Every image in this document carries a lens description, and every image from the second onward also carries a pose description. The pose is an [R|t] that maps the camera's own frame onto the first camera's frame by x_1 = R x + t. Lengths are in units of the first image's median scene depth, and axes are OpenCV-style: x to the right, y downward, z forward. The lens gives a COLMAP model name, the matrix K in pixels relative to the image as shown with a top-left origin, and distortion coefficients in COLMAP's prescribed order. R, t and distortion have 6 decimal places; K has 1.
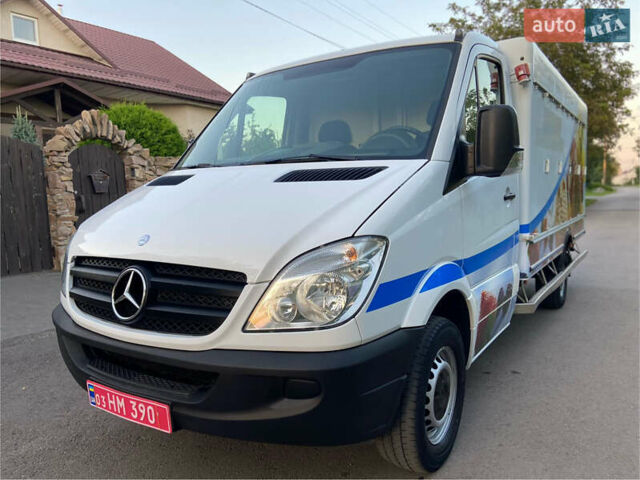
lens RADIAL K [[485.4, 0, 323.9], [0, 485.4, 238.1], [0, 0, 1]] dist [0.121341, -0.163151]
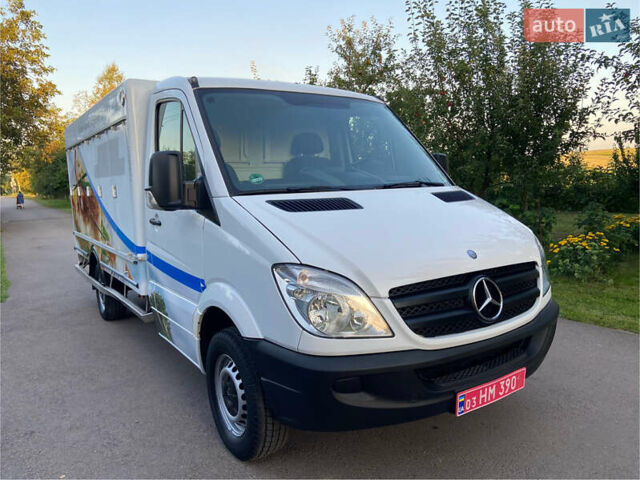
lens RADIAL K [[483.5, 0, 323.4], [0, 483.5, 239.3], [0, 0, 1]] dist [0.094723, -0.131237]
pose [[0.385618, -0.093613, 0.917897, -1.175556], [0.119290, 0.991548, 0.051009, -0.099040], [-0.914915, 0.089826, 0.393526, 0.636895]]
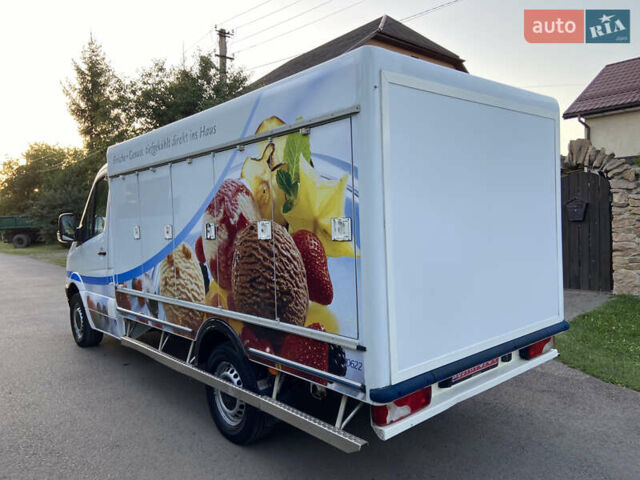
lens RADIAL K [[485.4, 0, 323.9], [0, 485.4, 238.1], [0, 0, 1]] dist [0.121341, -0.163151]
pose [[-0.267587, 0.065722, -0.961290, 2.083276], [-0.052371, 0.995204, 0.082618, -0.365837], [0.962109, 0.072452, -0.262862, 2.516008]]
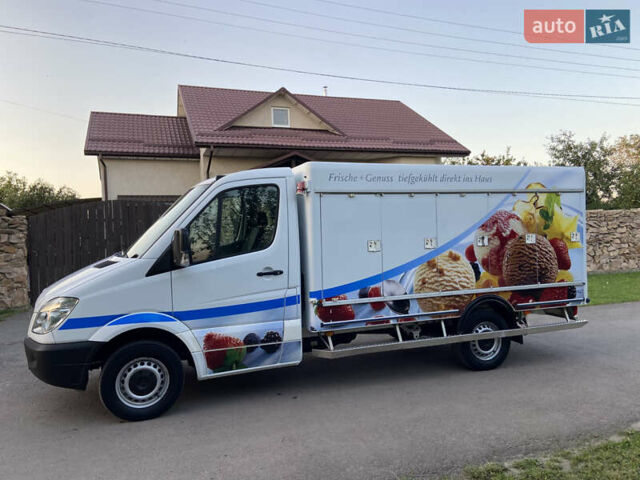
lens RADIAL K [[485.4, 0, 323.9], [0, 485.4, 238.1], [0, 0, 1]] dist [0.121341, -0.163151]
pose [[0.813262, 0.013666, -0.581737, 1.588865], [-0.047532, 0.997943, -0.043006, -0.156000], [0.579953, 0.062627, 0.812239, -0.139515]]
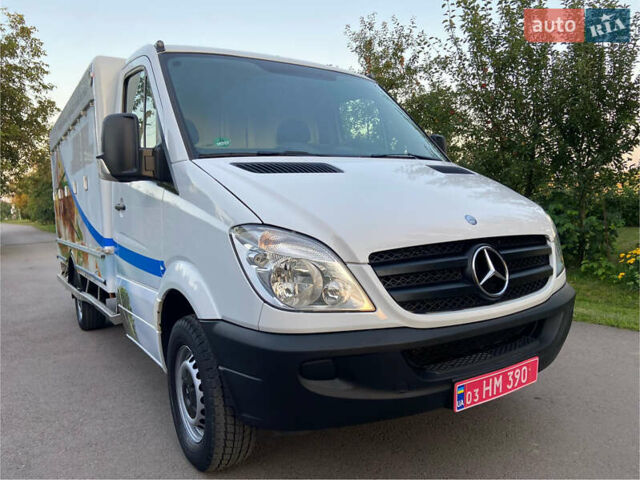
lens RADIAL K [[485.4, 0, 323.9], [0, 485.4, 238.1], [0, 0, 1]] dist [0.121341, -0.163151]
pose [[0.393952, -0.050629, 0.917736, -1.043631], [0.124714, 0.992192, 0.001202, 0.003290], [-0.910631, 0.113981, 0.397190, 0.650135]]
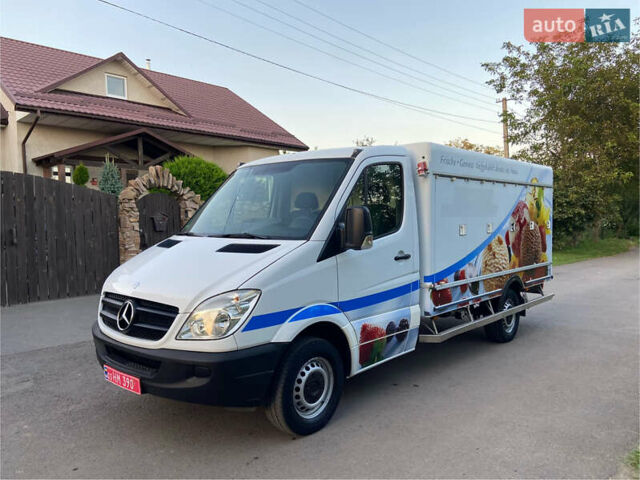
lens RADIAL K [[485.4, 0, 323.9], [0, 485.4, 238.1], [0, 0, 1]] dist [0.121341, -0.163151]
pose [[0.988743, 0.022918, -0.147857, 0.413498], [-0.030258, 0.998409, -0.047584, -0.075396], [0.146531, 0.051522, 0.987863, -0.487420]]
